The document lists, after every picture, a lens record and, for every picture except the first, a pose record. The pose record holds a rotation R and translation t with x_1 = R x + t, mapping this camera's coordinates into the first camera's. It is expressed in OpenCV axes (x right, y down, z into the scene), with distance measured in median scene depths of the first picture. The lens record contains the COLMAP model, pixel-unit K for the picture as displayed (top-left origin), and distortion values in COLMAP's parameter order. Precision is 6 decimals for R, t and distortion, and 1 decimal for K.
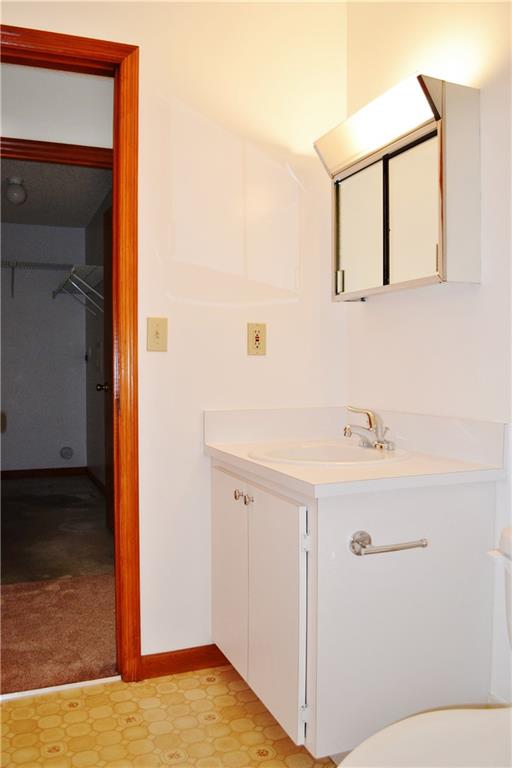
lens RADIAL K [[660.1, 0, 256.0], [0, 660.1, 384.0], [0, 0, 1]] dist [-0.007065, -0.001828]
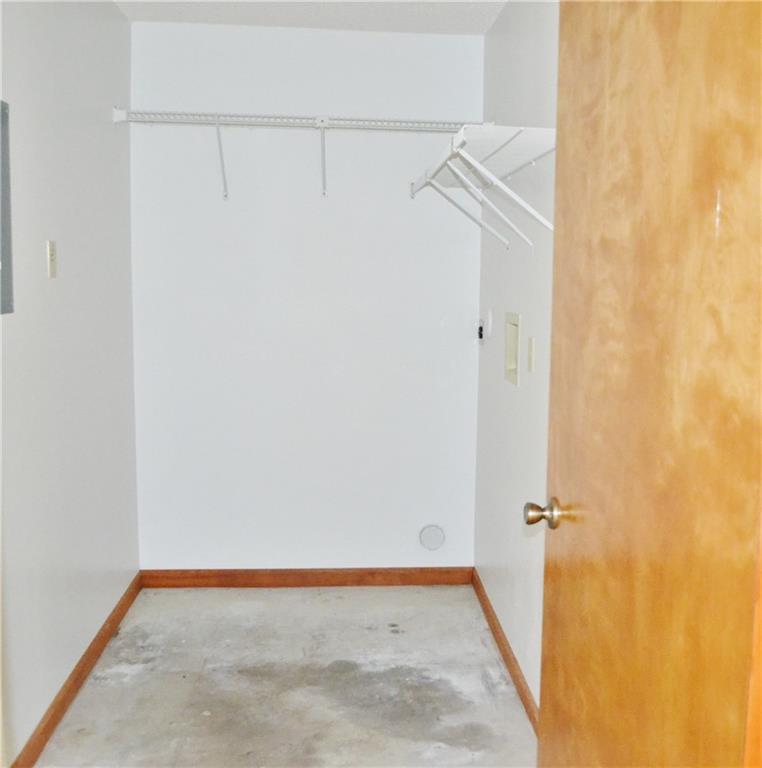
lens RADIAL K [[1041.7, 0, 381.0], [0, 1041.7, 384.0], [0, 0, 1]] dist [-0.019529, -0.018013]
pose [[0.945083, 0.046358, -0.323525, -0.102703], [-0.020705, 0.996393, 0.082289, -0.068941], [0.326173, -0.071071, 0.942635, 0.351779]]
